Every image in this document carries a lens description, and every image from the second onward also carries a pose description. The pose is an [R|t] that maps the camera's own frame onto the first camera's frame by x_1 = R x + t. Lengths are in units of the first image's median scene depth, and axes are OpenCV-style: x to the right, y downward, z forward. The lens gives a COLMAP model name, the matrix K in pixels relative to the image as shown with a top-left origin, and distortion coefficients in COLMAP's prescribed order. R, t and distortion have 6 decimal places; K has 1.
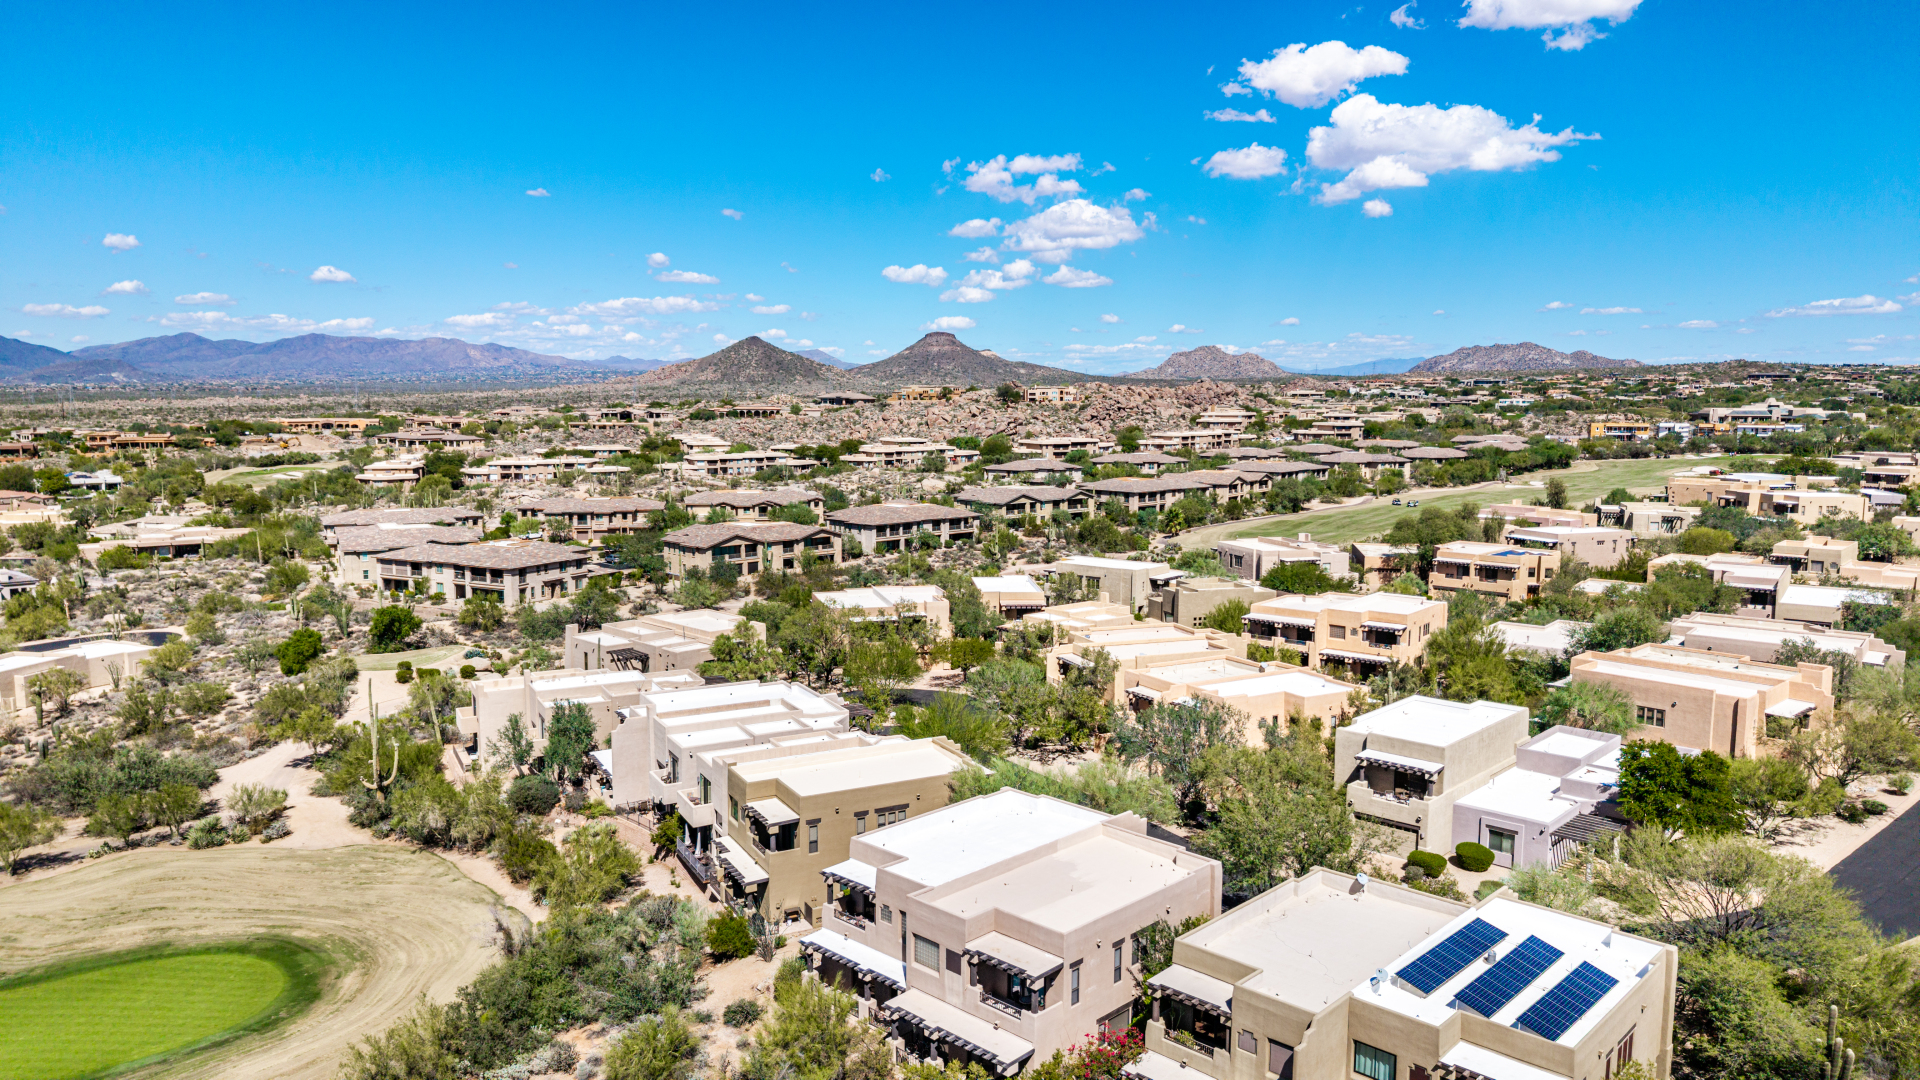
lens RADIAL K [[1289.5, 0, 962.0], [0, 1289.5, 530.8], [0, 0, 1]] dist [0.020283, -0.015572]
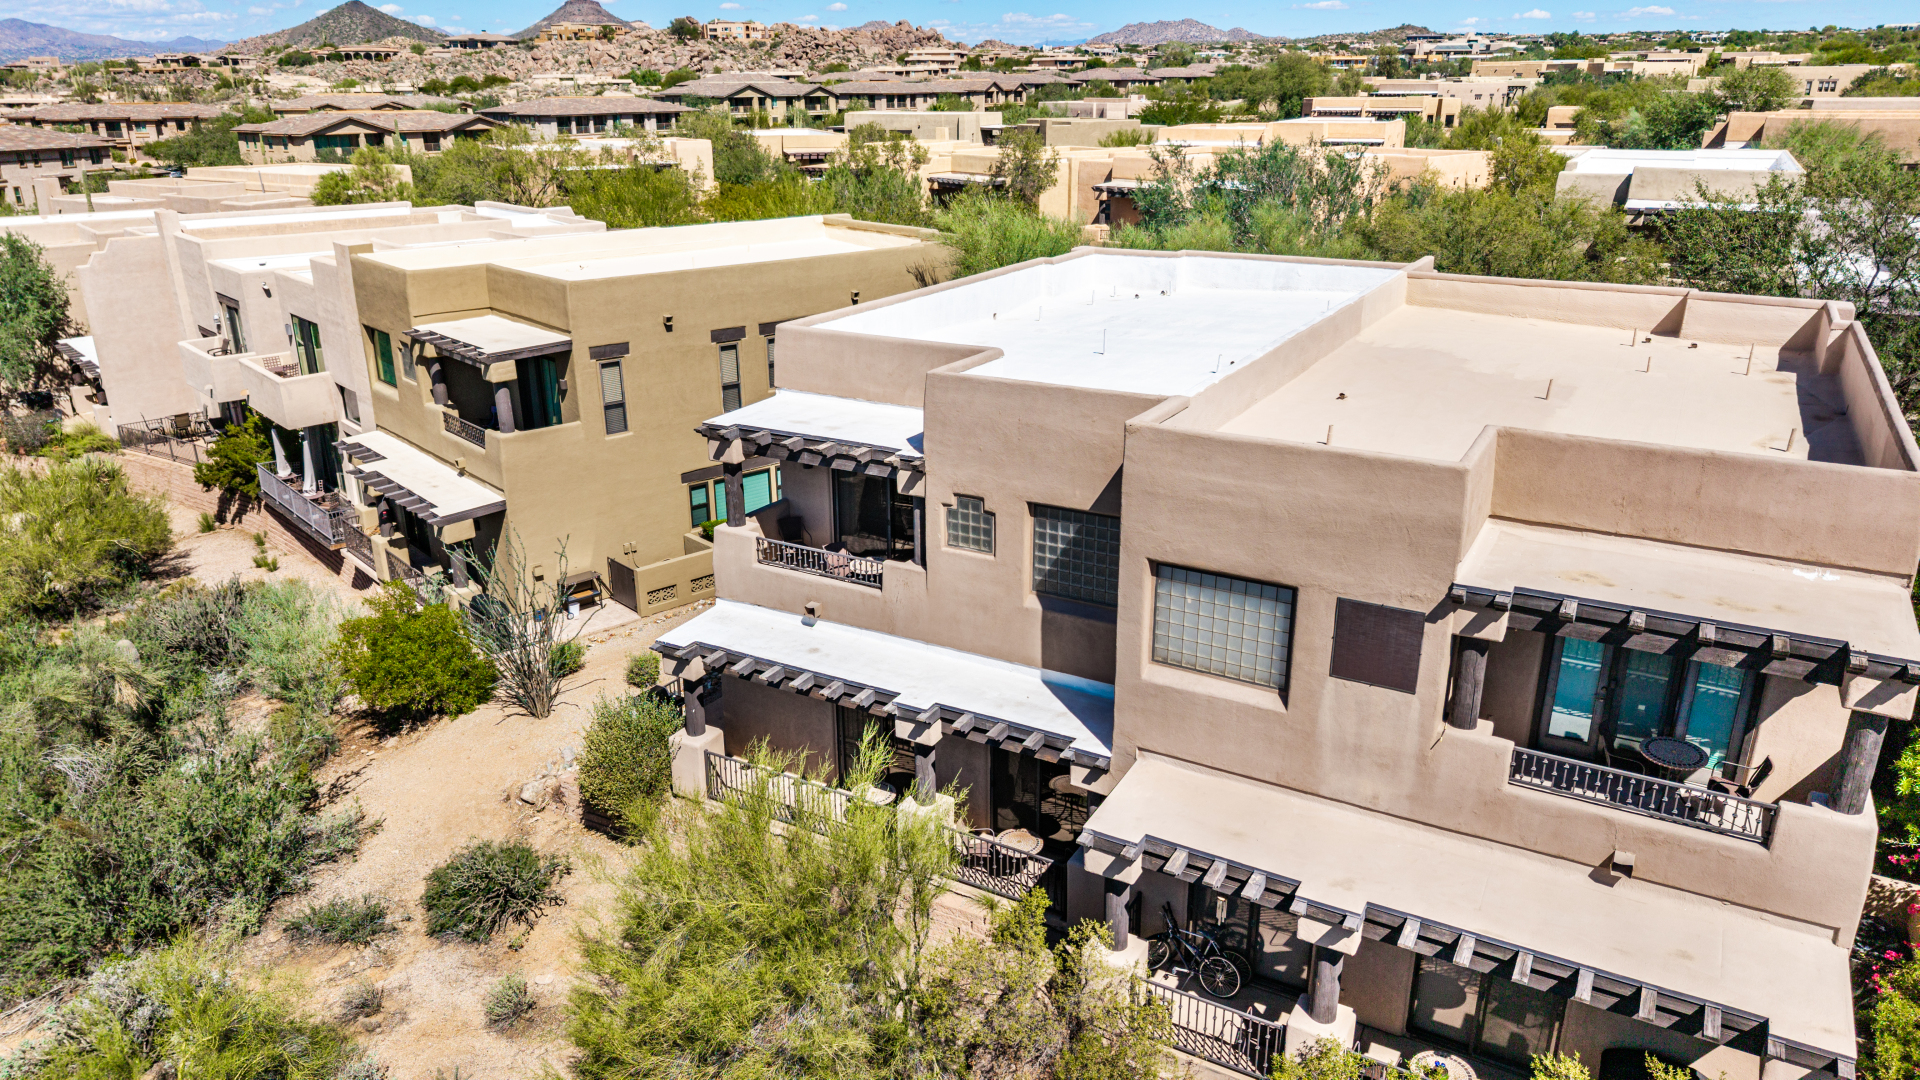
lens RADIAL K [[1289.5, 0, 969.8], [0, 1289.5, 549.7], [0, 0, 1]] dist [0.020283, -0.015572]
pose [[0.967942, -0.091137, 0.234056, -0.095528], [0.031883, 0.968894, 0.245414, 0.172004], [-0.249142, -0.230084, 0.940739, 0.540616]]
